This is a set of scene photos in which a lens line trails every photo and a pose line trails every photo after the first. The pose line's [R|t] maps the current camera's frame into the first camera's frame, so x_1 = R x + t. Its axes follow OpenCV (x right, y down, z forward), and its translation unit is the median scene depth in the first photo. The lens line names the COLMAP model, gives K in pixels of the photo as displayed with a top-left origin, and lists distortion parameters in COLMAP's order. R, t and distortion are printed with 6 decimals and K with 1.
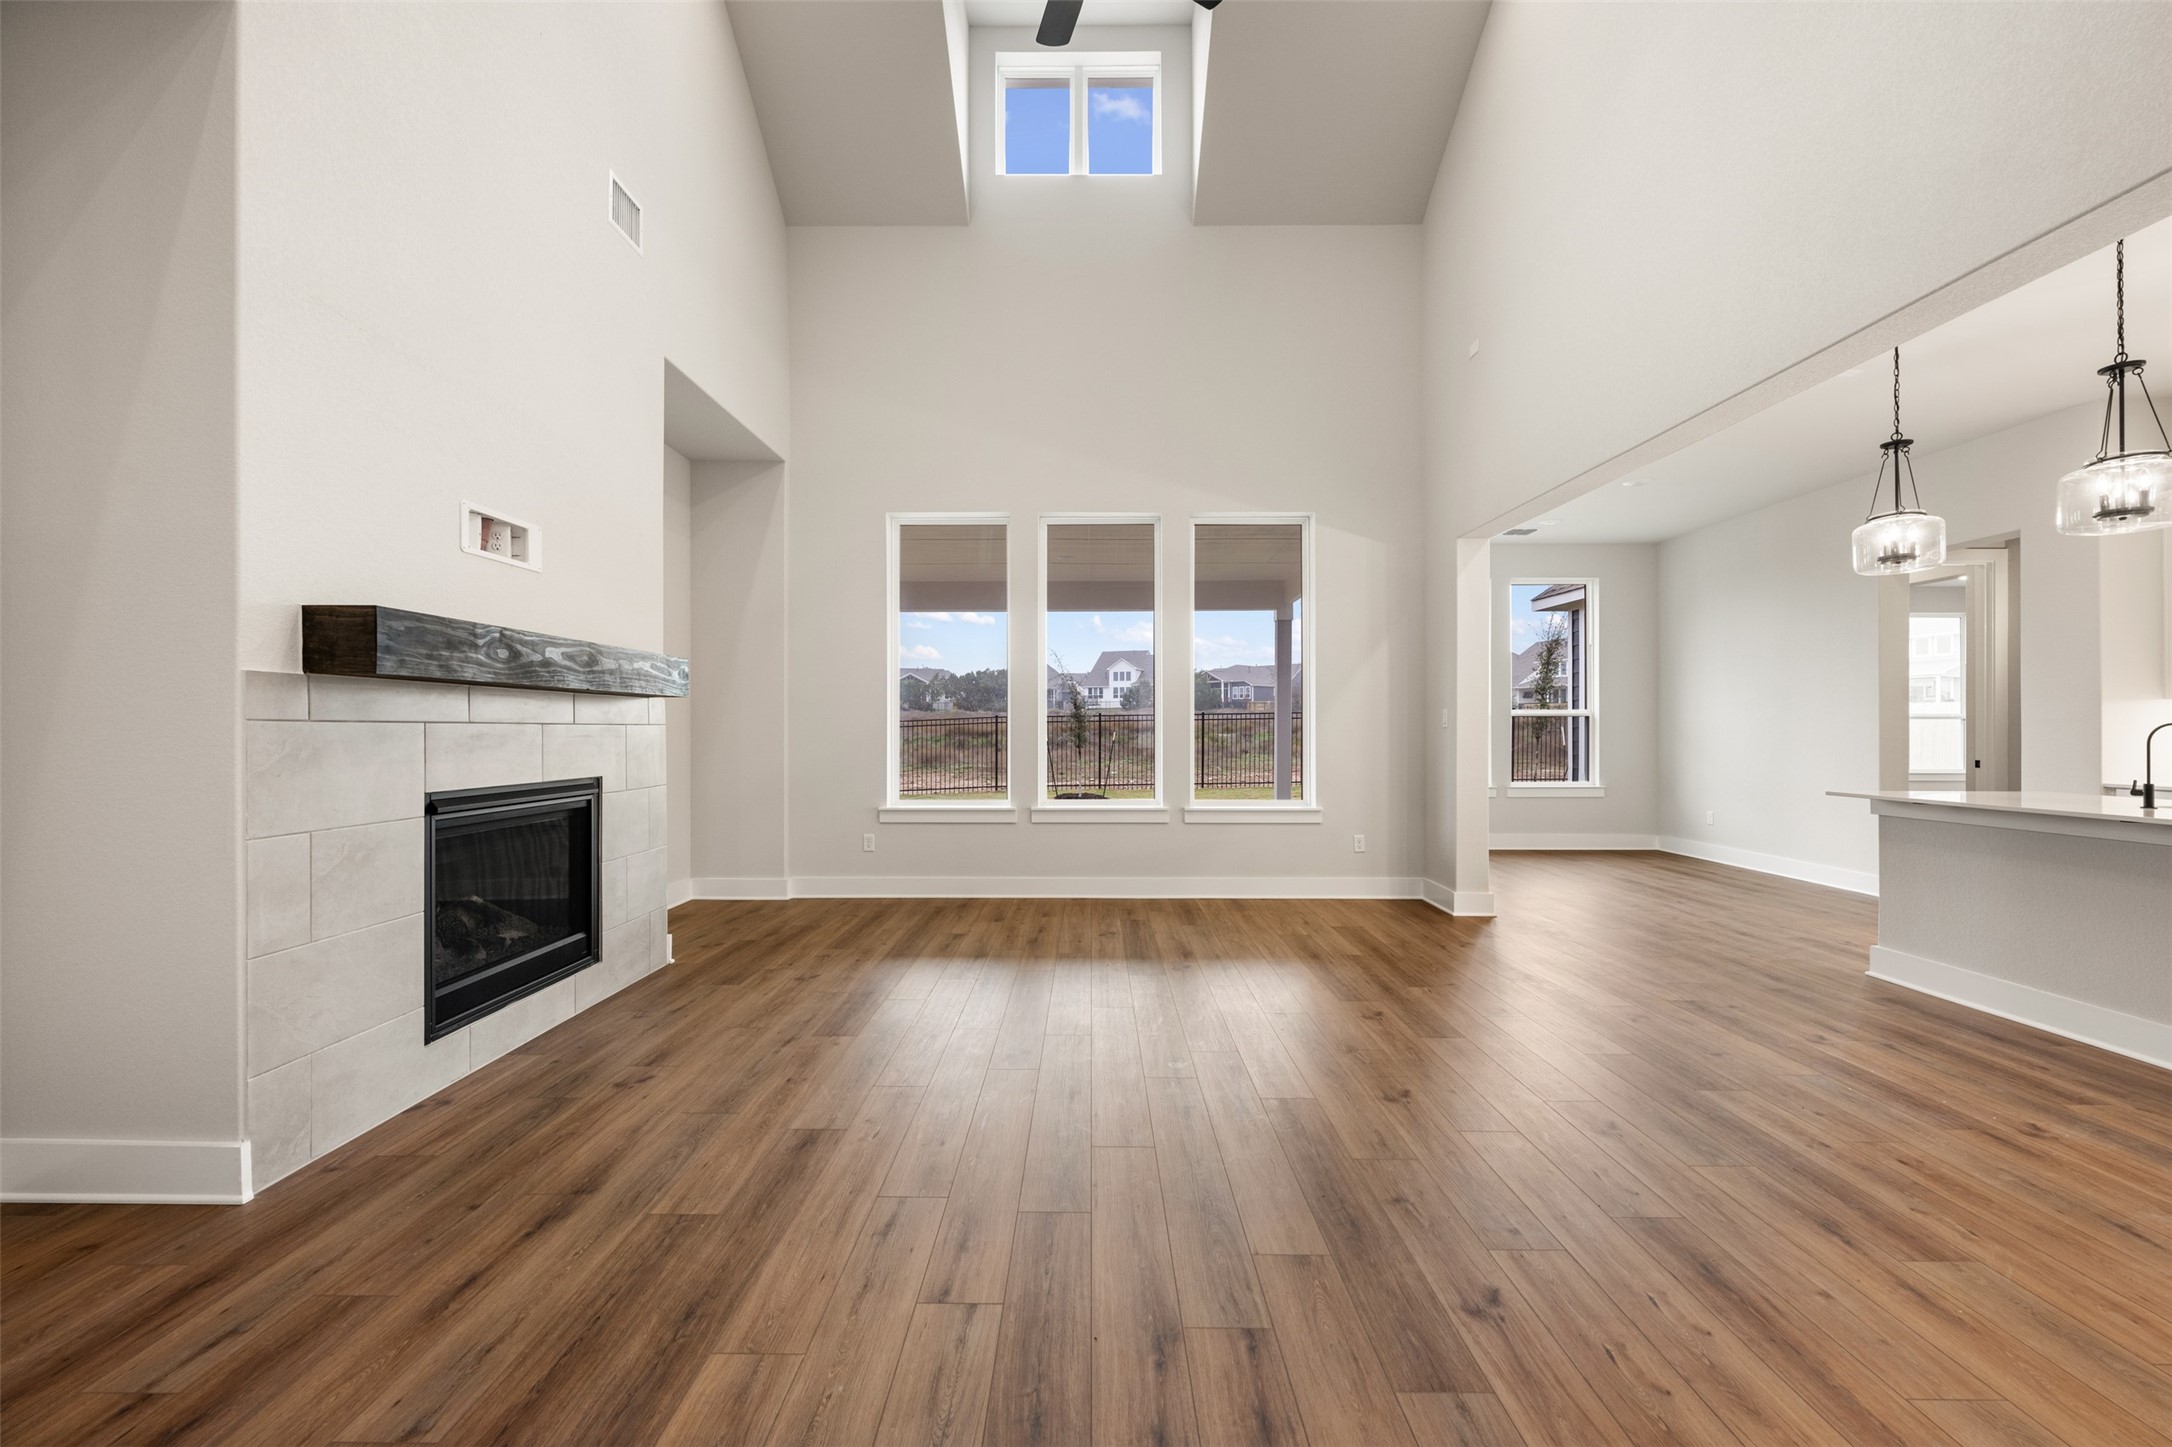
lens RADIAL K [[858.8, 0, 1085.4], [0, 858.8, 730.4], [0, 0, 1]] dist [-0.001559, 0.000395]
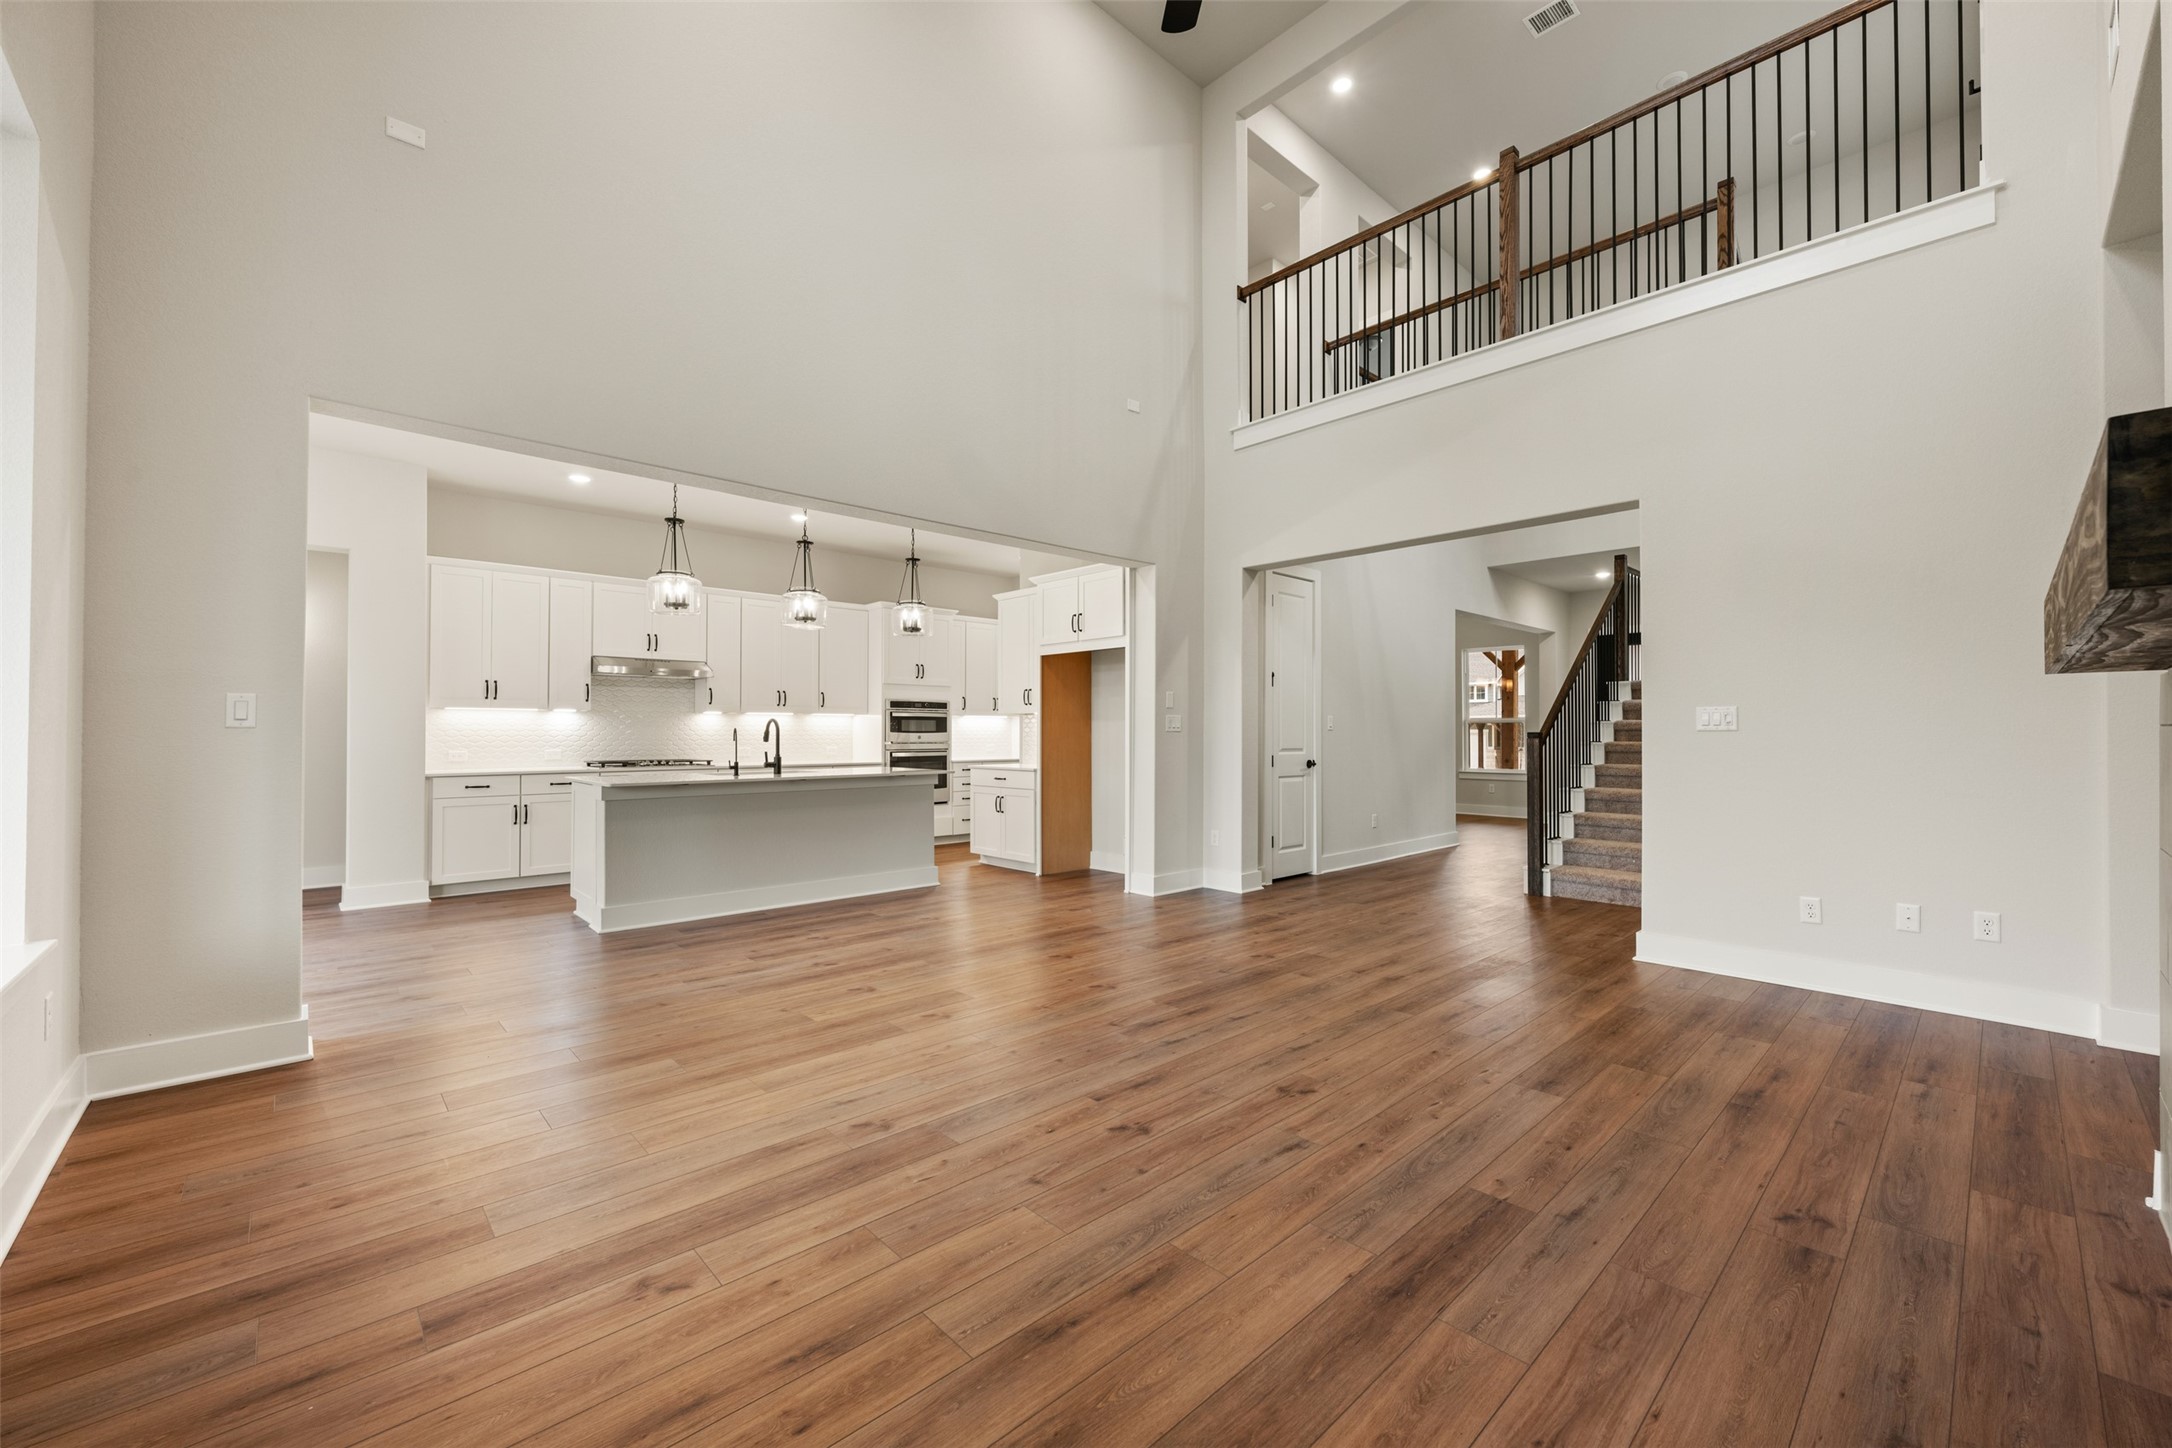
lens RADIAL K [[856.1, 0, 1083.7], [0, 856.1, 724.8], [0, 0, 1]] dist [-0.002723, -0.000107]
pose [[-0.685016, 0.004520, 0.728514, -0.743767], [-0.001476, 0.999970, -0.007591, -0.002815], [-0.728527, -0.006275, -0.684989, 2.263404]]
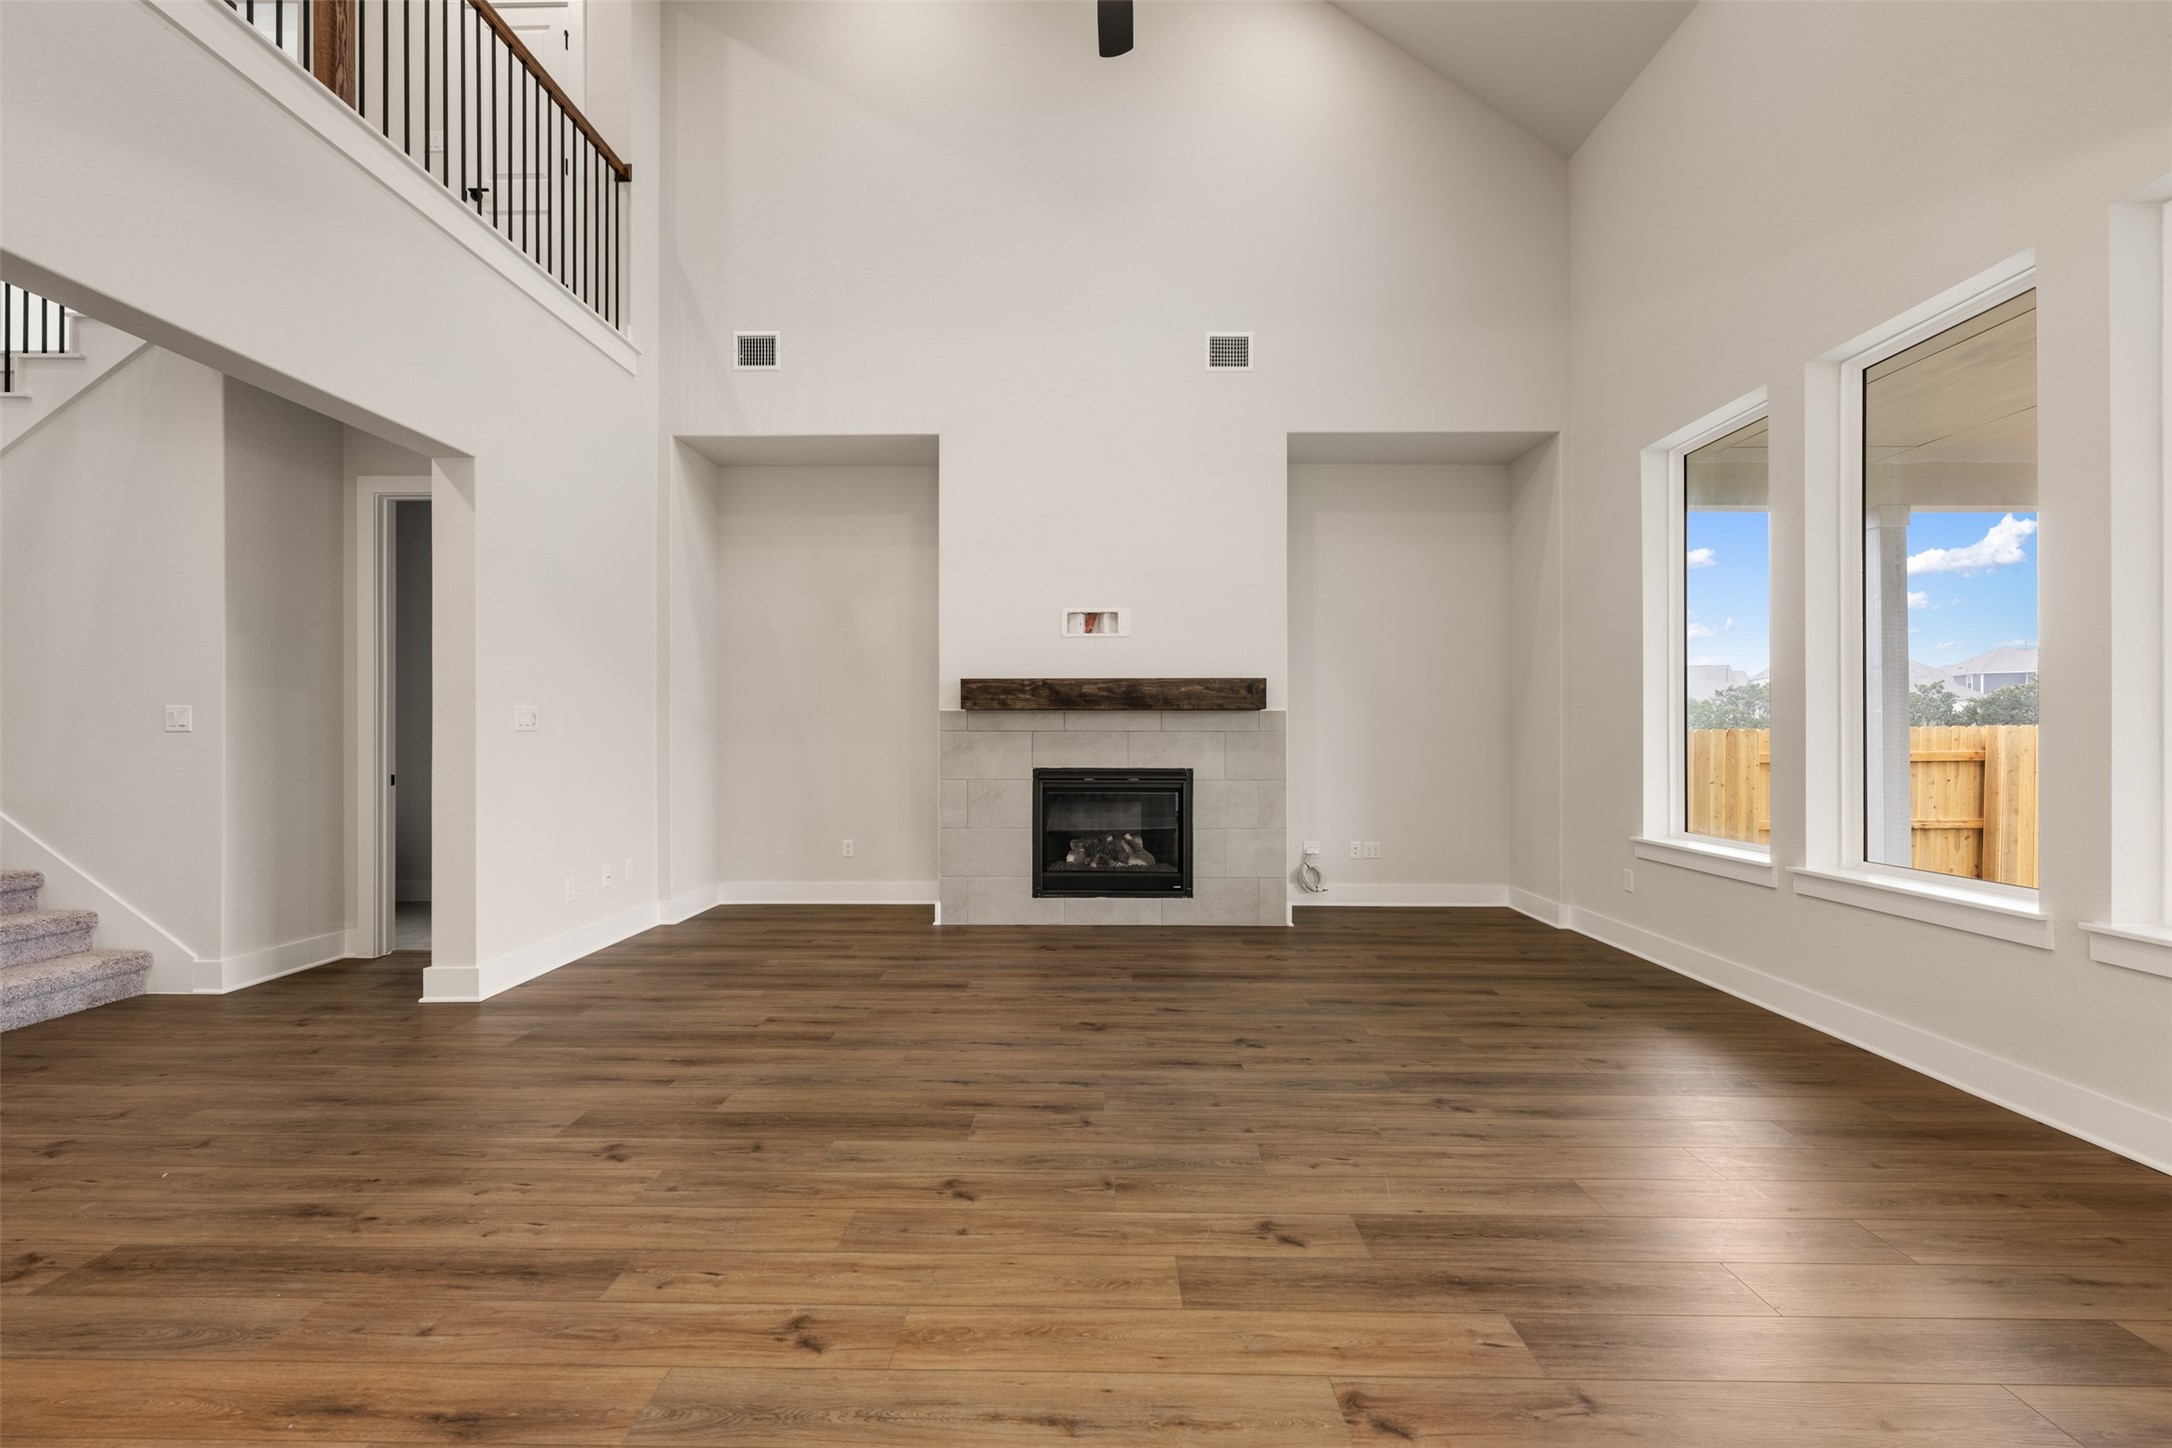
lens RADIAL K [[861.6, 0, 1084.7], [0, 861.6, 732.3], [0, 0, 1]] dist [-0.001801, 0.000194]
pose [[-0.009085, -0.003819, -0.999951, 1.317906], [-0.003055, 0.999988, -0.003791, 0.001037], [0.999954, 0.003021, -0.009097, 1.265200]]
